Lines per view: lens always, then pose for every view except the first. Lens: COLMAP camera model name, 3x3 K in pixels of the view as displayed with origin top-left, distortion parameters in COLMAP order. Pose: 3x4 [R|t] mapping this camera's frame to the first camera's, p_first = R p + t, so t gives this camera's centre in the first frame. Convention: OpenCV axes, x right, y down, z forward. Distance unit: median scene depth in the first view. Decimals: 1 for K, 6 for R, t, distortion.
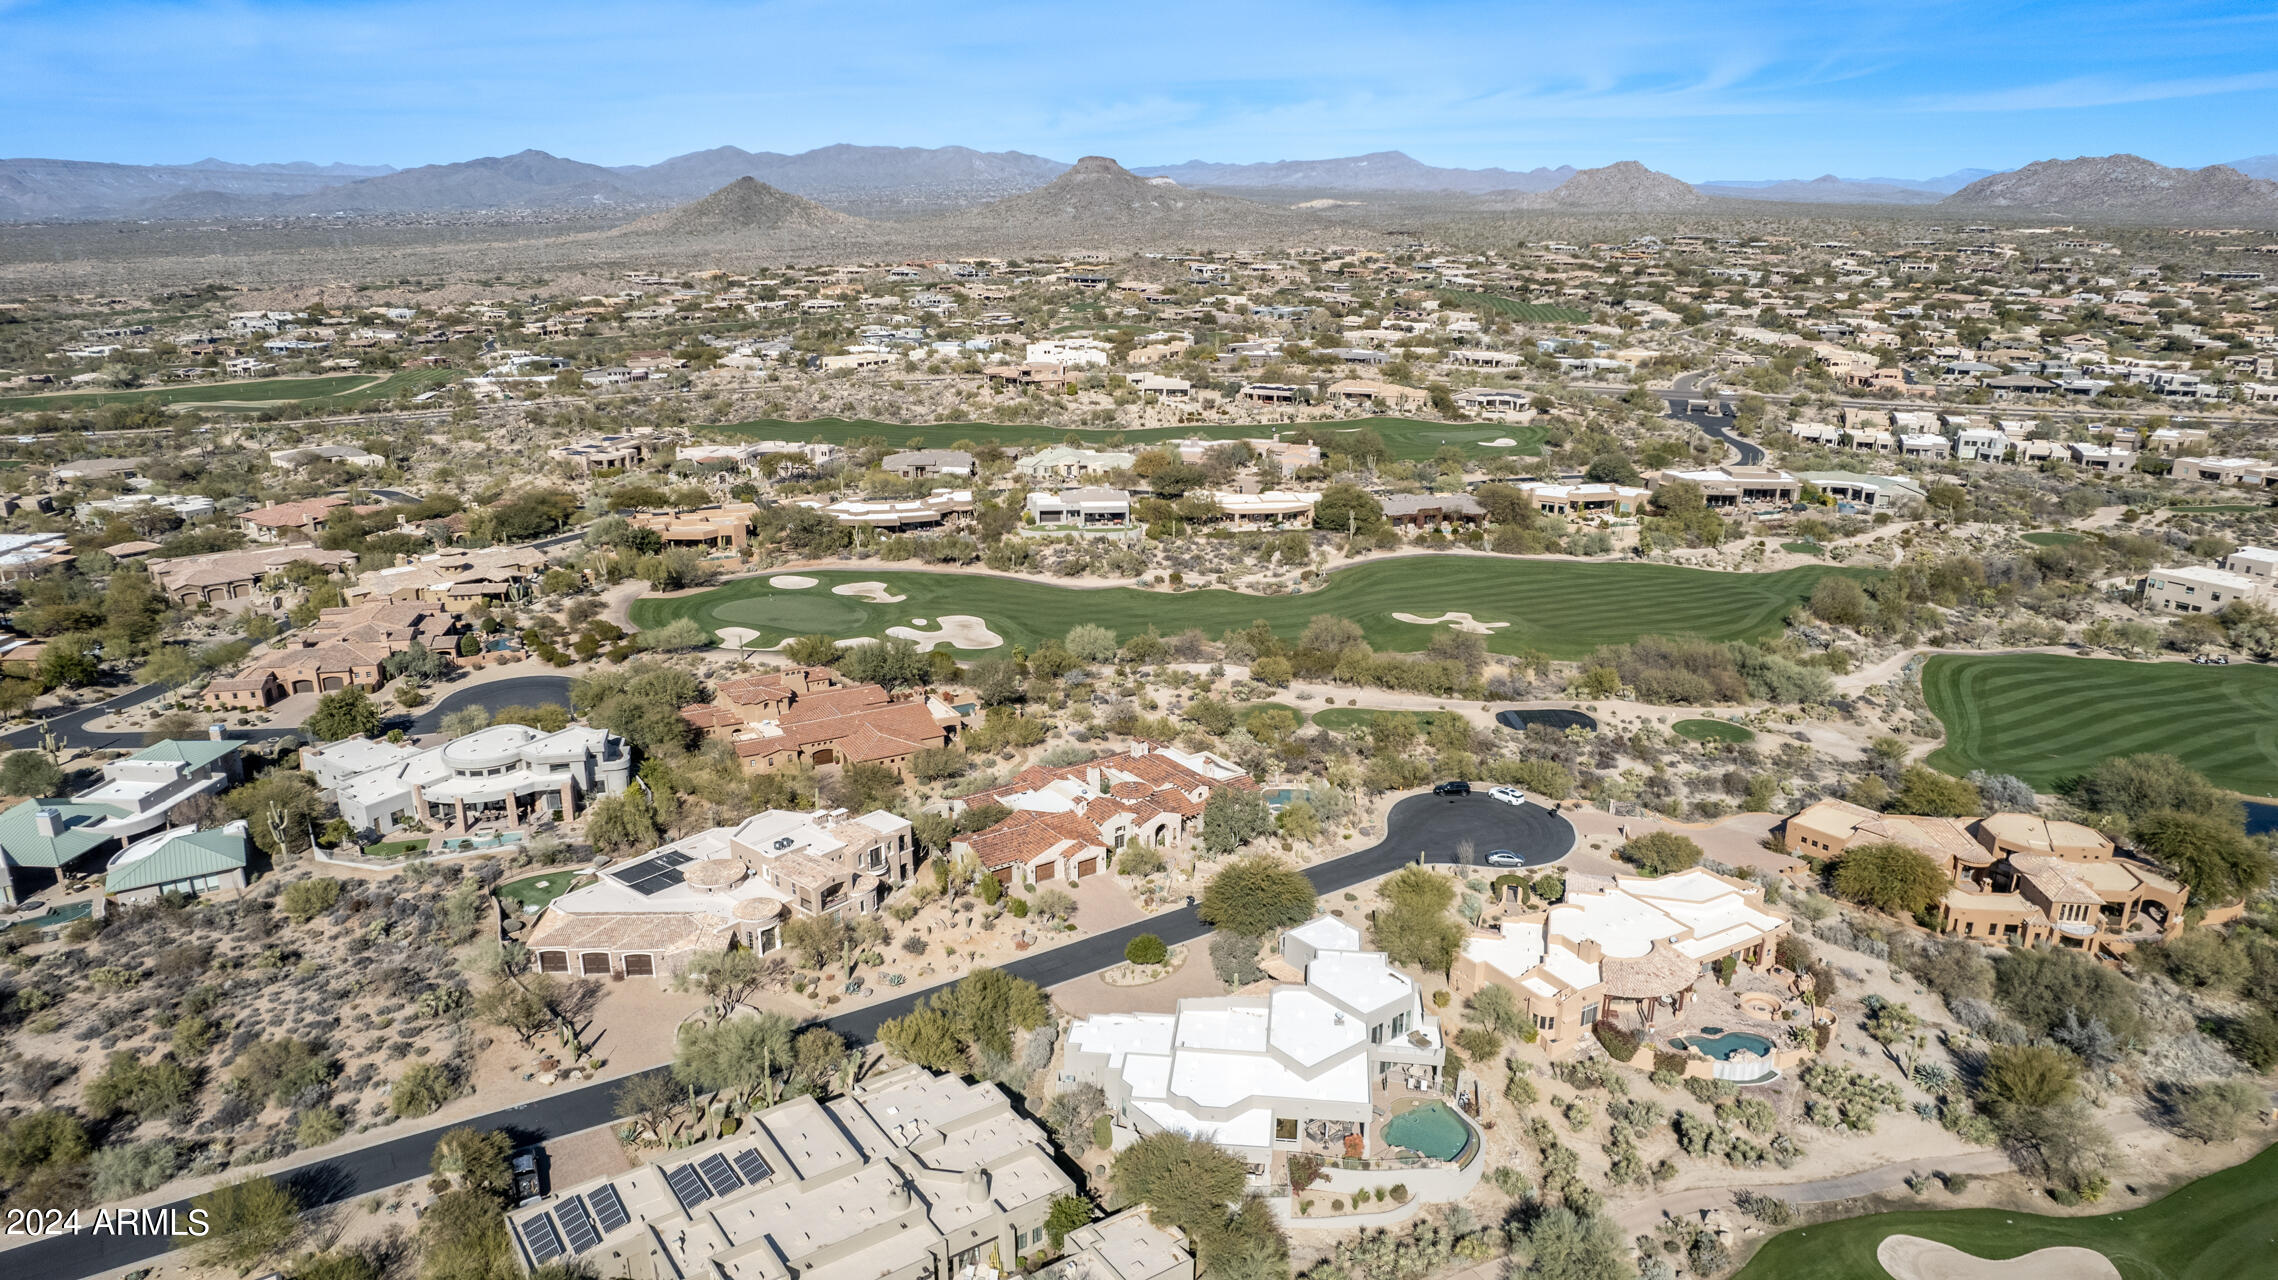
lens RADIAL K [[1466.7, 0, 1145.6], [0, 1466.7, 656.1], [0, 0, 1]] dist [-0.073302, 0.063471]
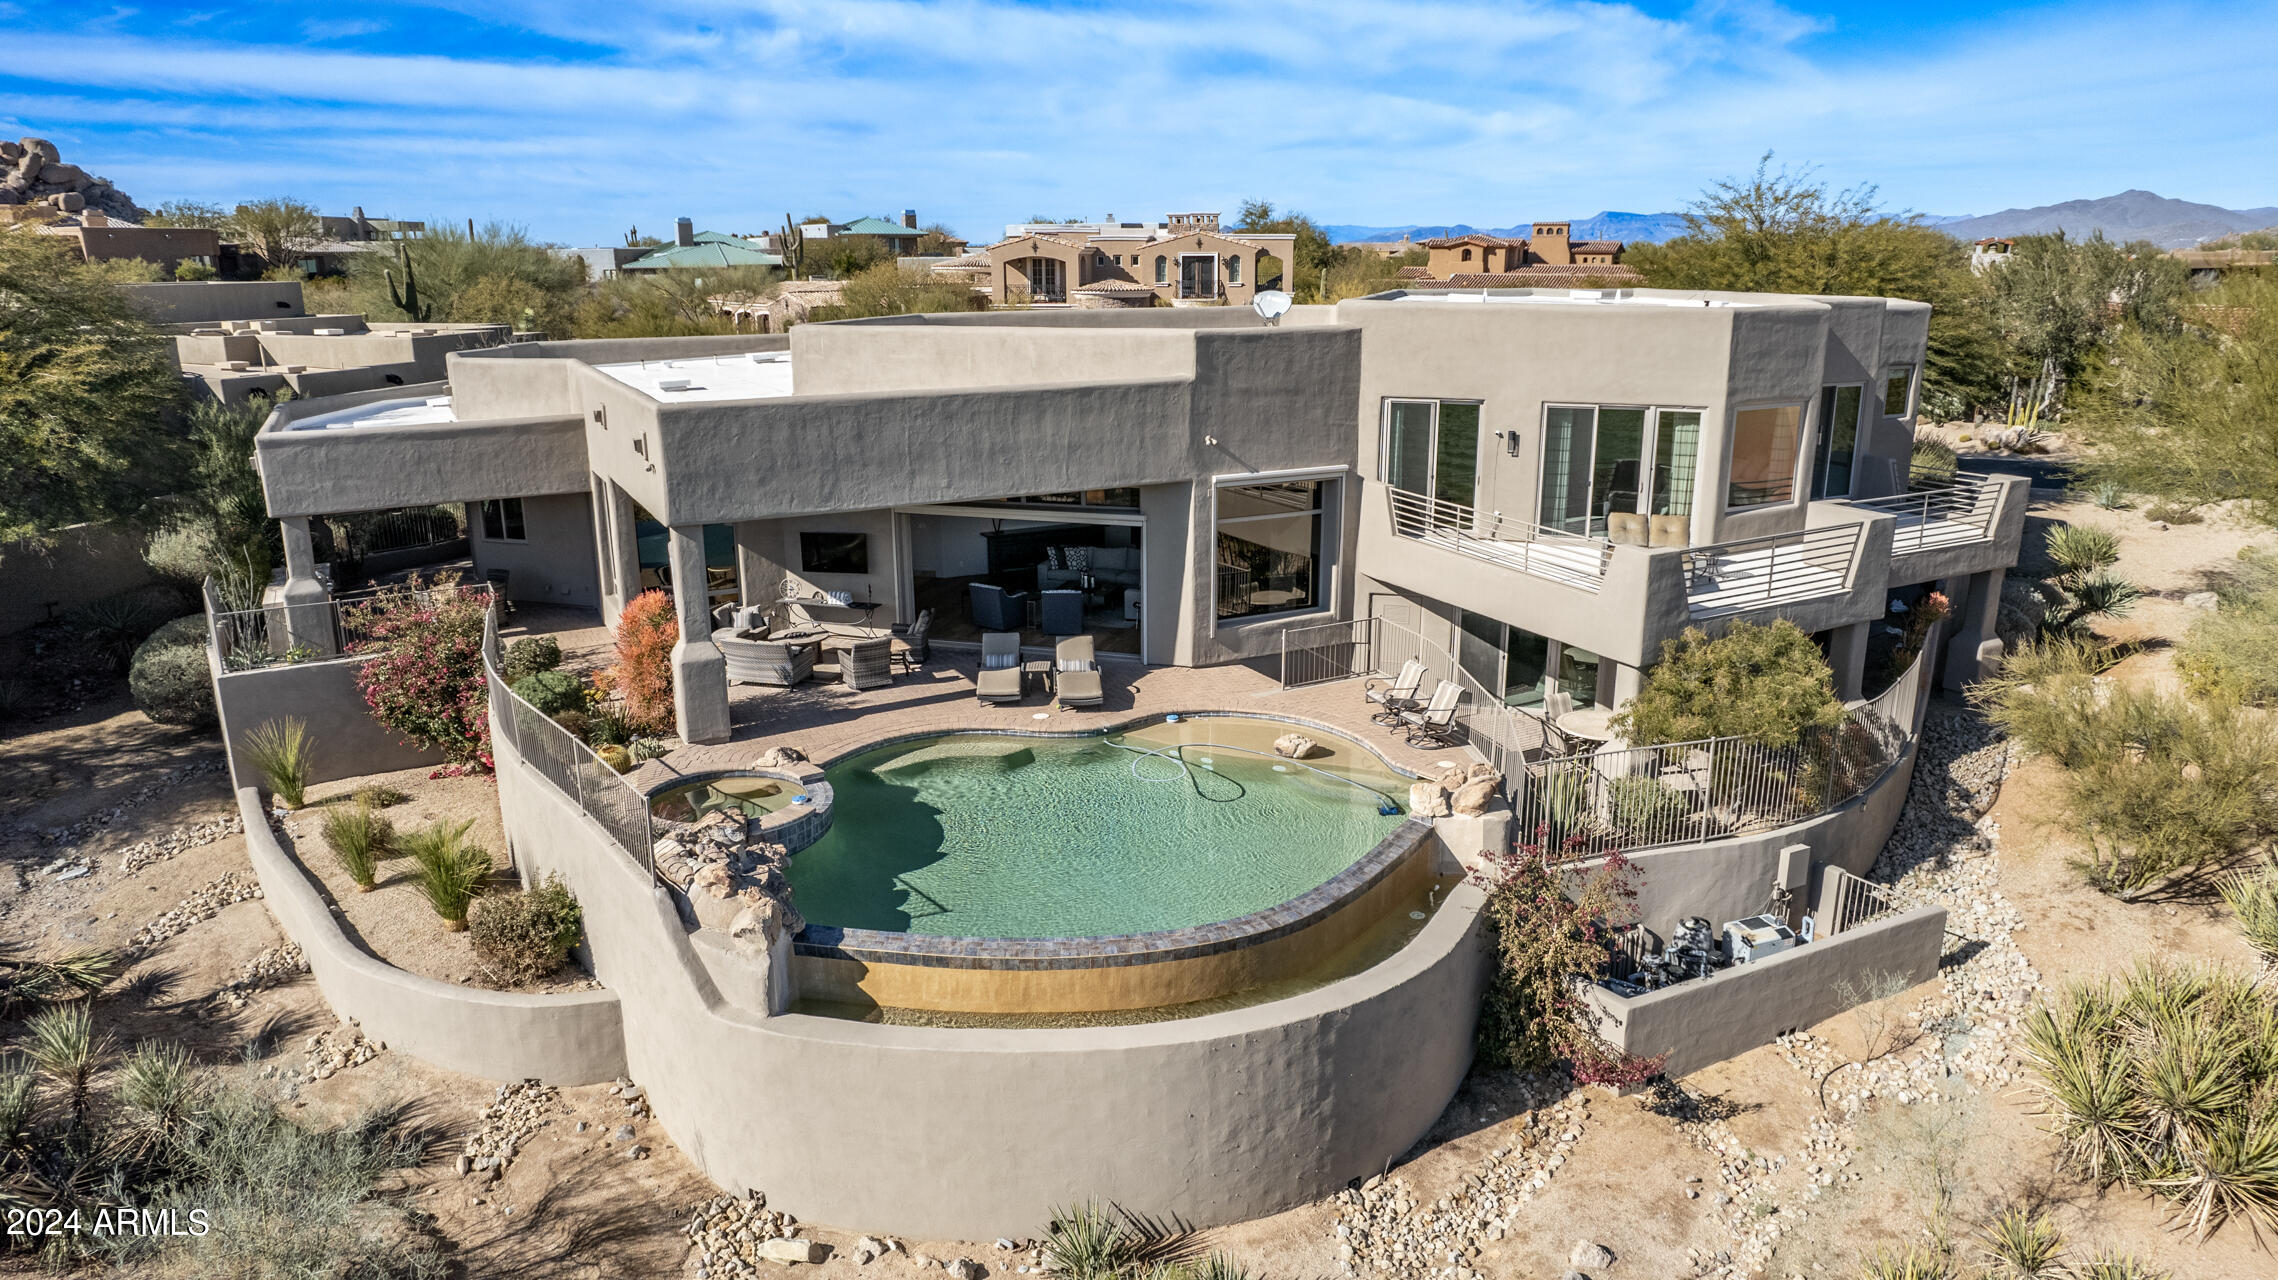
lens RADIAL K [[1455.2, 0, 1142.2], [0, 1455.2, 658.5], [0, 0, 1]] dist [-0.071044, 0.062136]
pose [[0.565414, 0.217604, -0.795585, 0.224362], [-0.240115, 0.966219, 0.093628, 0.207093], [0.789083, 0.138093, 0.598564, 0.639489]]
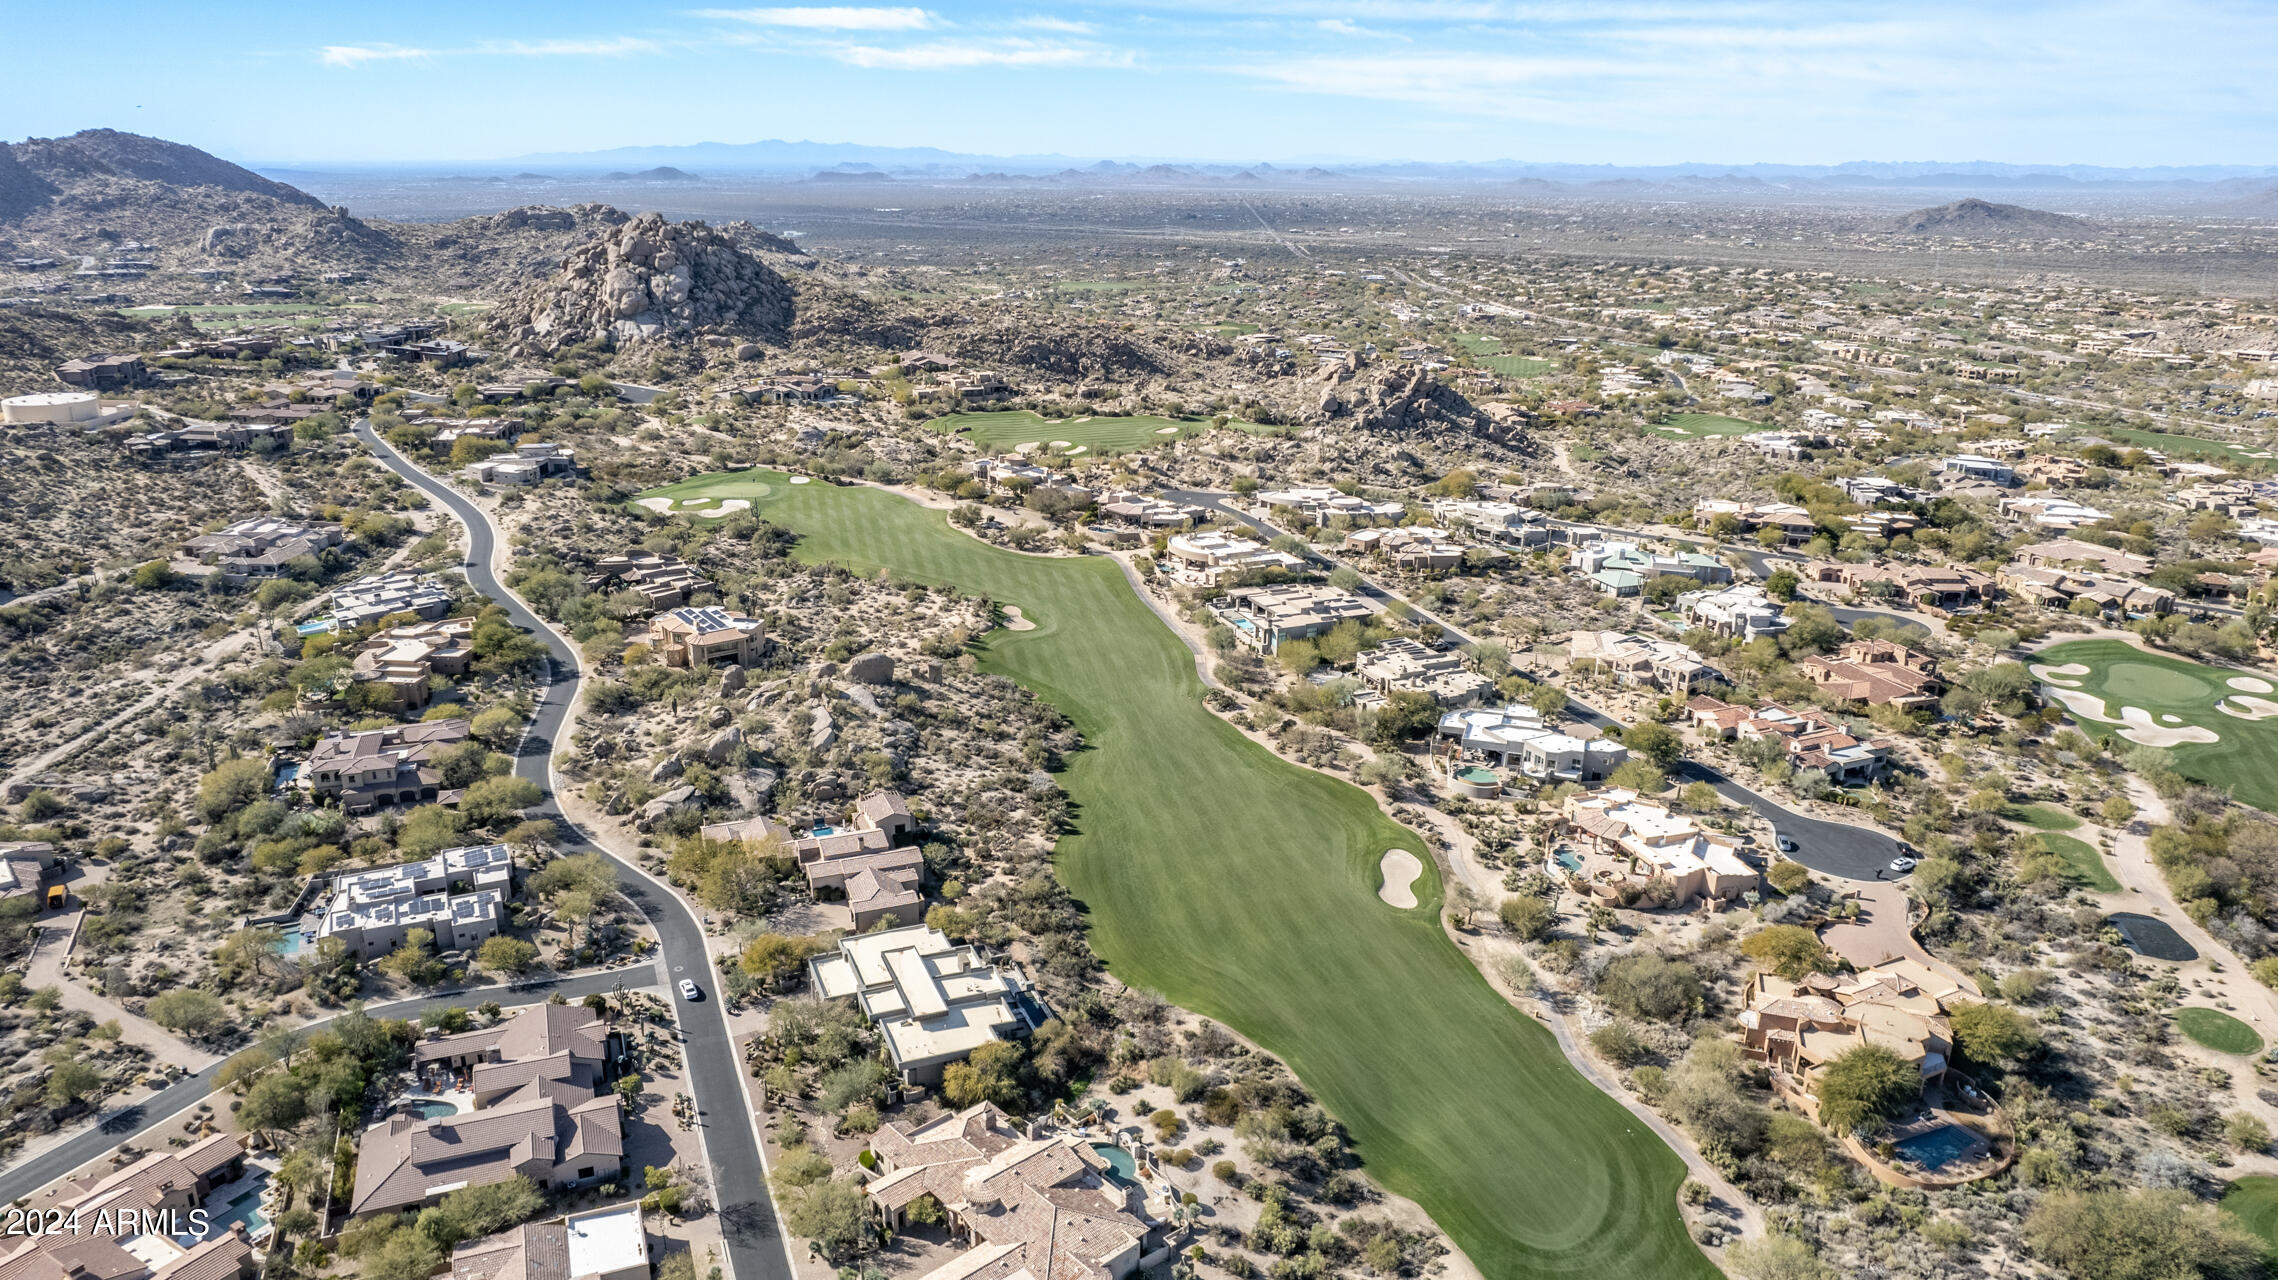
lens RADIAL K [[1506.4, 0, 1139.0], [0, 1506.4, 640.0], [0, 0, 1]] dist [-0.065913, 0.048751]
pose [[-0.193814, 0.300695, -0.933820, 1.731130], [-0.308838, 0.884770, 0.349000, -0.370787], [0.931158, 0.356039, -0.078615, 0.428738]]
